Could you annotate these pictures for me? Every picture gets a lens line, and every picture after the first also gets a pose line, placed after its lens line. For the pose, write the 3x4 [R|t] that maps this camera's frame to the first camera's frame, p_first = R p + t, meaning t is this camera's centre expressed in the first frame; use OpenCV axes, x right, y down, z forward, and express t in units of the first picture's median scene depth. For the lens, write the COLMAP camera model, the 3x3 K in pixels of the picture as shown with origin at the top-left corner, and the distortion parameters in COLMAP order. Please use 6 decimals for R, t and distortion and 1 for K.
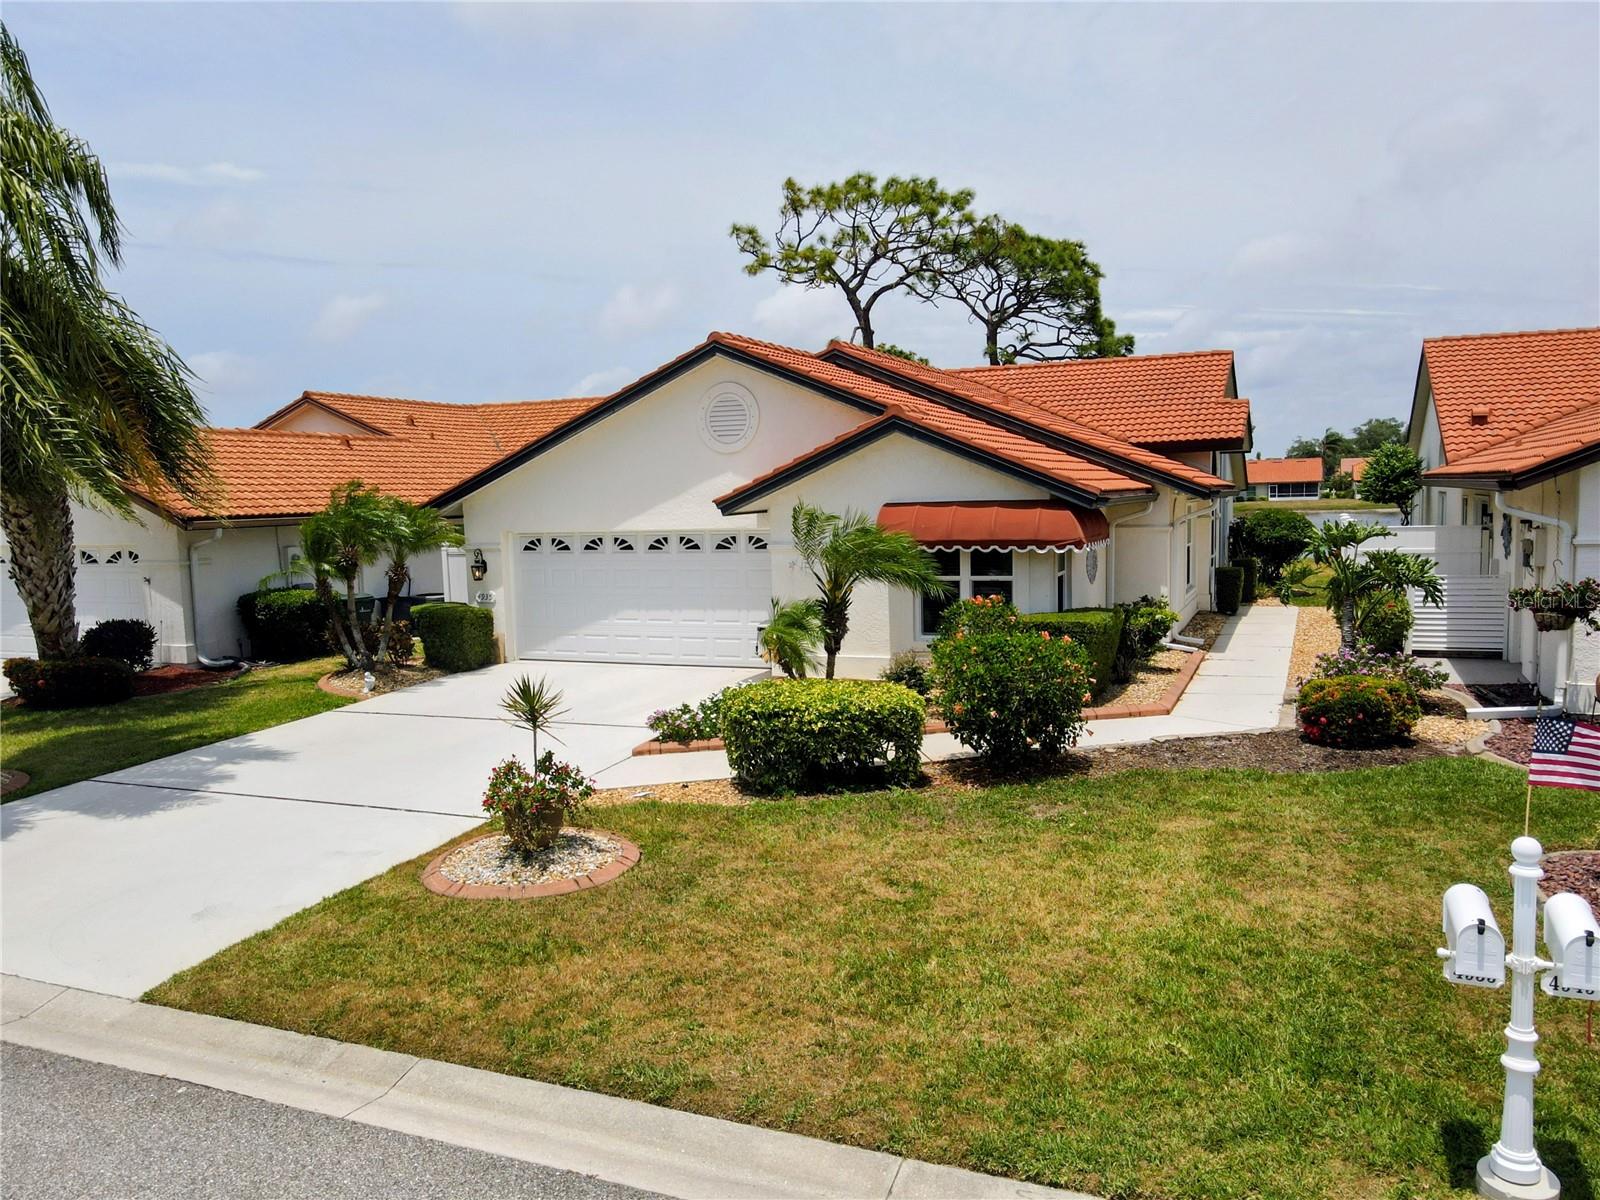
lens RADIAL K [[1198.8, 0, 797.6], [0, 1198.8, 620.1], [0, 0, 1]] dist [0.009382, 0.006633]
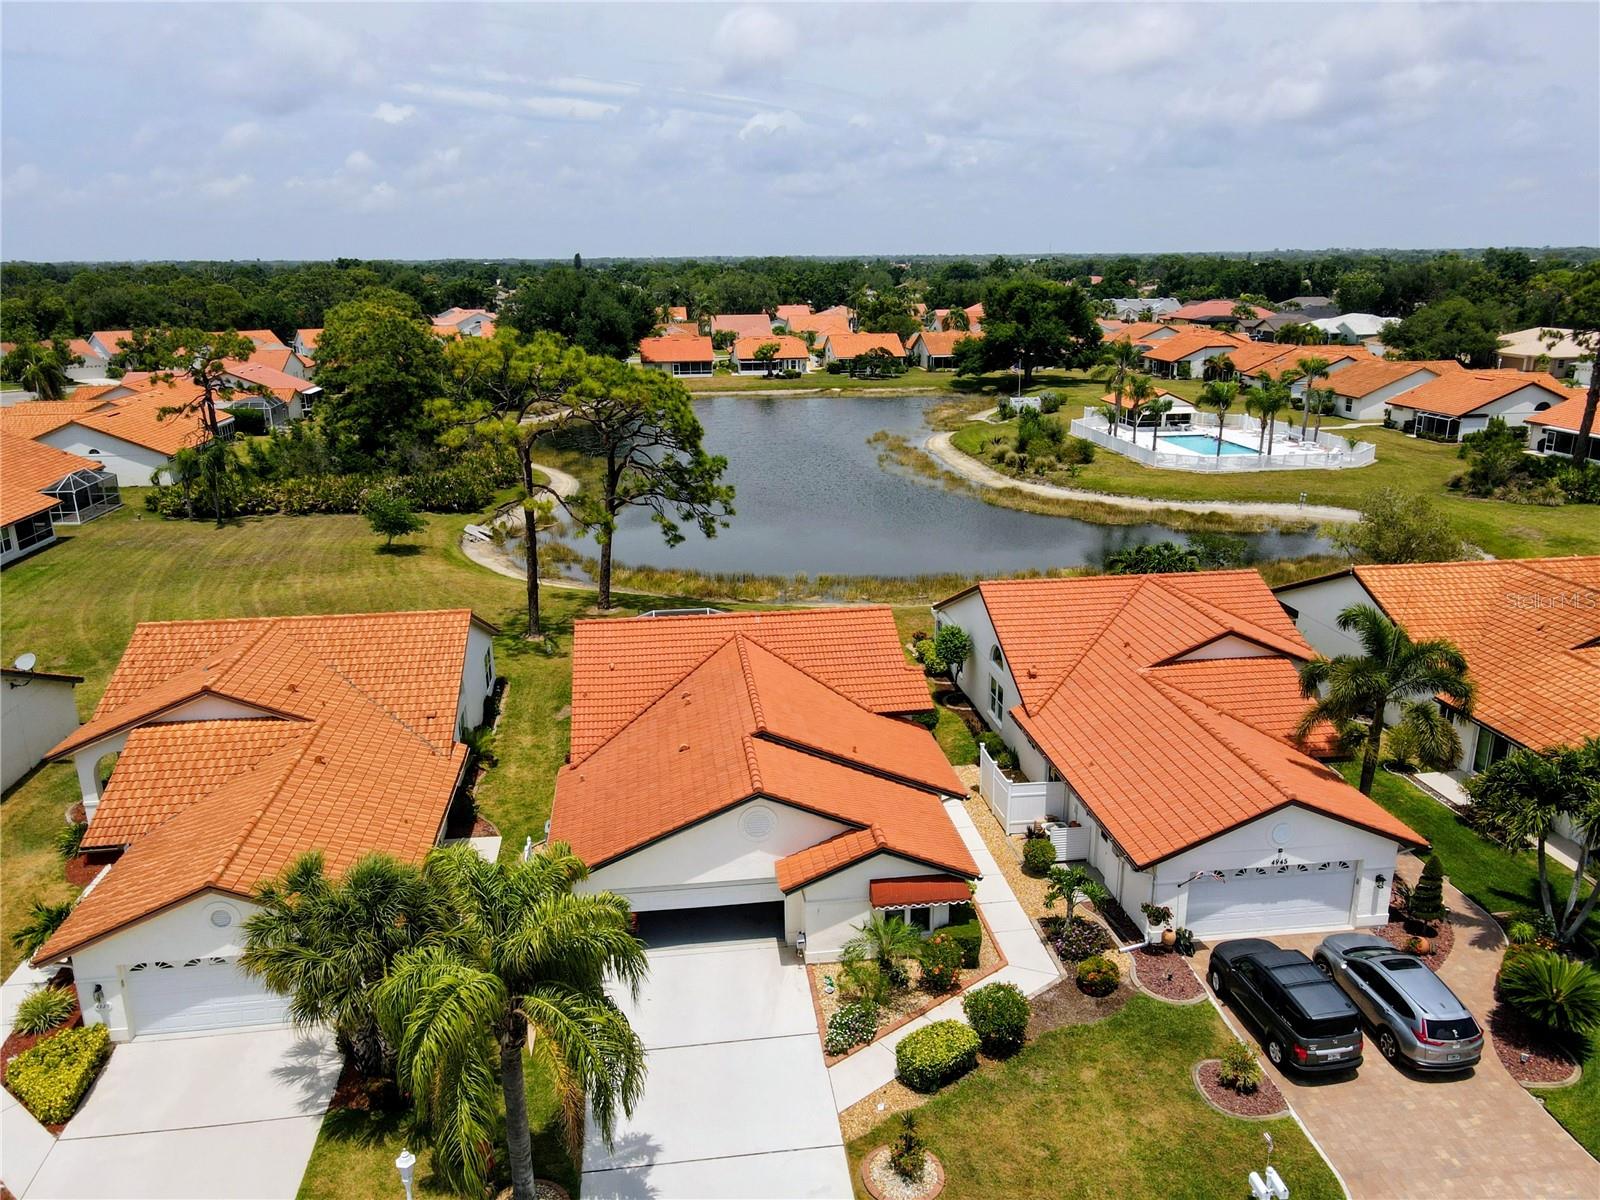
lens RADIAL K [[1168.4, 0, 796.9], [0, 1168.4, 614.2], [0, 0, 1]] dist [0.008005, 0.008662]
pose [[0.860942, -0.131857, 0.491317, -0.785742], [0.040900, 0.980639, 0.191508, -0.769560], [-0.507056, -0.144783, 0.849666, -0.438165]]
